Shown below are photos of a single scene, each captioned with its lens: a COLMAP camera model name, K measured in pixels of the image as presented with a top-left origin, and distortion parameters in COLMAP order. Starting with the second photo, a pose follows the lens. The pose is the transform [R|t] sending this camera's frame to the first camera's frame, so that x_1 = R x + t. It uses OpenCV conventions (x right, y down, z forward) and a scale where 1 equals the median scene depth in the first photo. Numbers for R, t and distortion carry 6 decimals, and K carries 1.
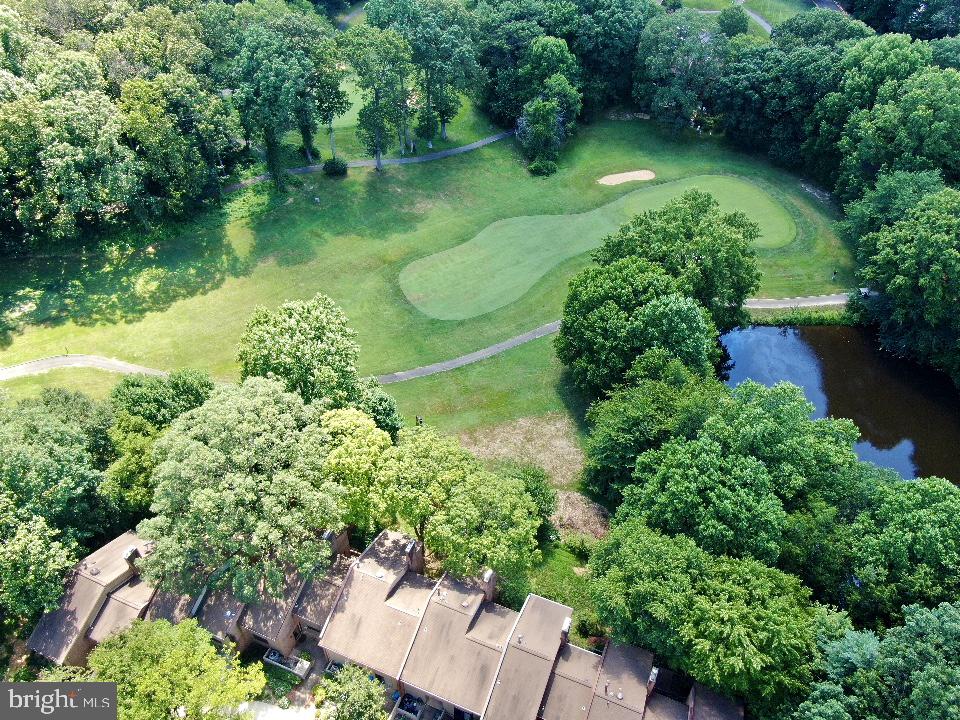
lens RADIAL K [[712.4, 0, 480.0], [0, 712.4, 360.0], [0, 0, 1]] dist [0.002429, 0.001781]
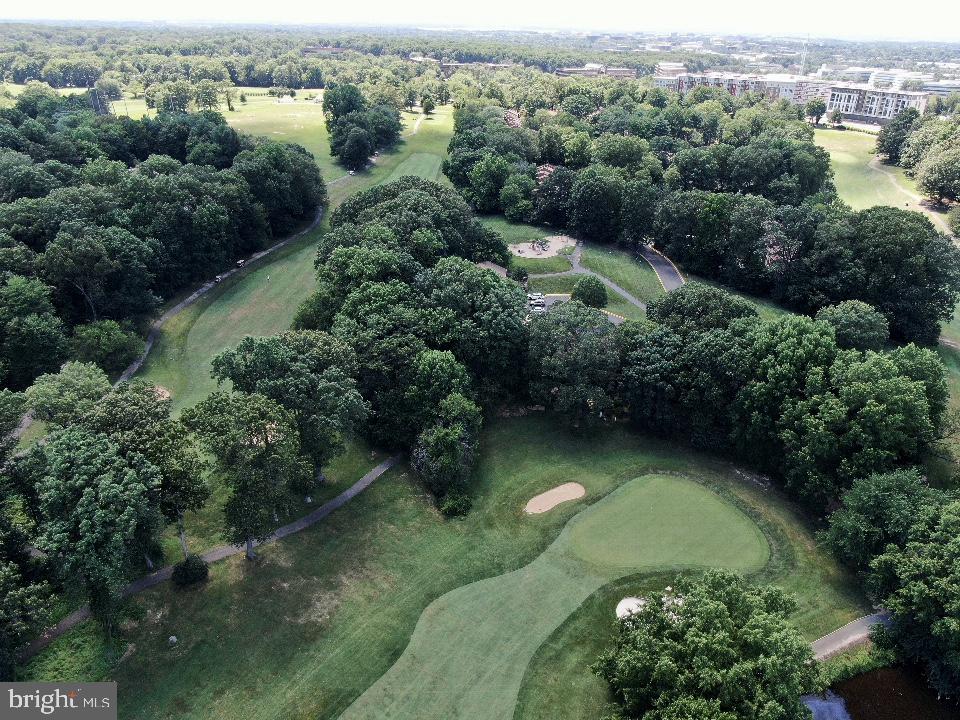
lens RADIAL K [[718.4, 0, 480.0], [0, 718.4, 360.0], [0, 0, 1]] dist [-0.054182, 0.129993]
pose [[0.954064, -0.132386, 0.268766, -0.086678], [0.200504, 0.948707, -0.244444, -0.229187], [-0.222619, 0.287104, 0.931672, 0.191402]]
